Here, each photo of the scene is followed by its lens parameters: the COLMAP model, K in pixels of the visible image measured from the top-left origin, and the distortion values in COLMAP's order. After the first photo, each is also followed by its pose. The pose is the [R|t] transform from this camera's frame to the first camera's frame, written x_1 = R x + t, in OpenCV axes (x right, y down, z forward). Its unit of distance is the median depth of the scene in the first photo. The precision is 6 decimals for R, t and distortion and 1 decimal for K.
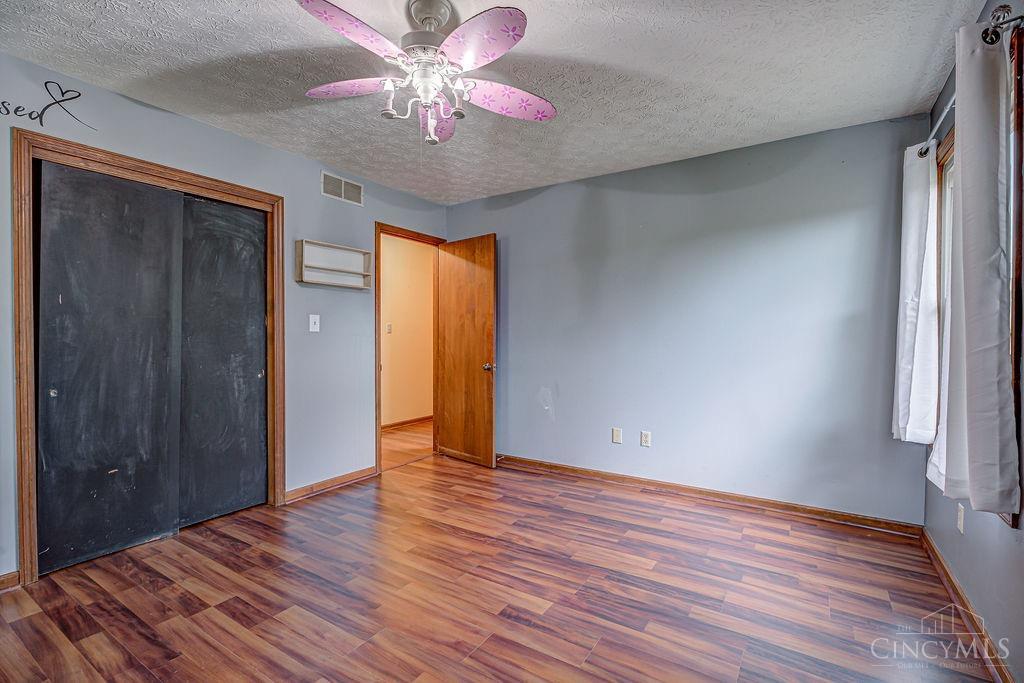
lens RADIAL K [[466.4, 0, 512.0], [0, 466.4, 341.5], [0, 0, 1]] dist [-0.002619, -0.000460]
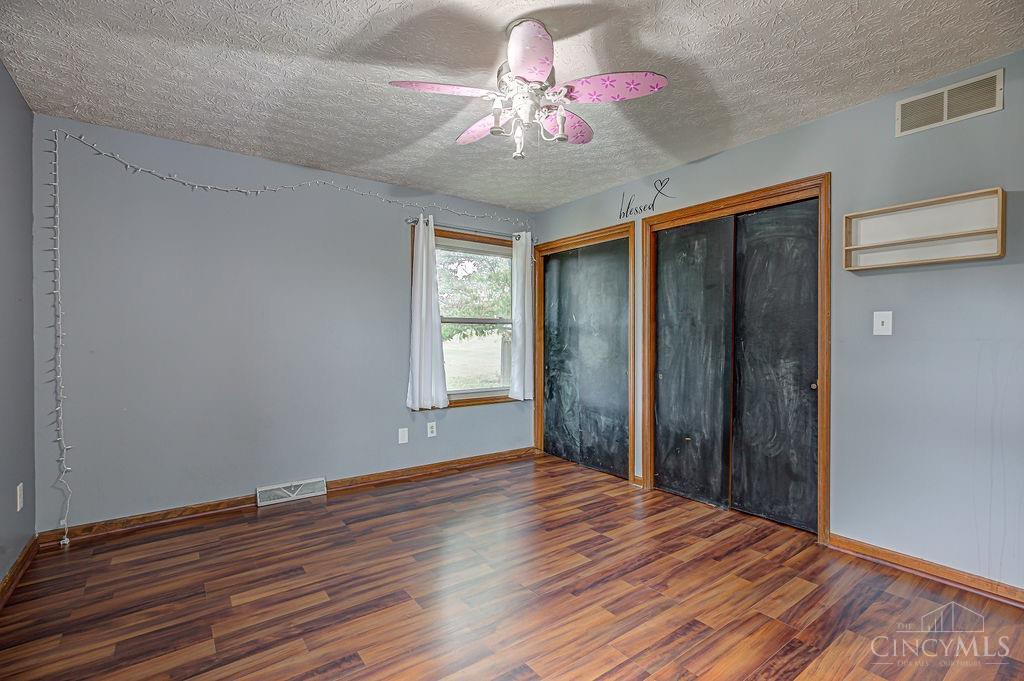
lens RADIAL K [[466.4, 0, 512.0], [0, 466.4, 340.5], [0, 0, 1]] dist [-0.002619, -0.000460]
pose [[-0.348938, 0.003617, -0.937139, 0.531856], [-0.011831, 0.999896, 0.008264, -0.014638], [0.937071, 0.013971, -0.348859, 0.859536]]
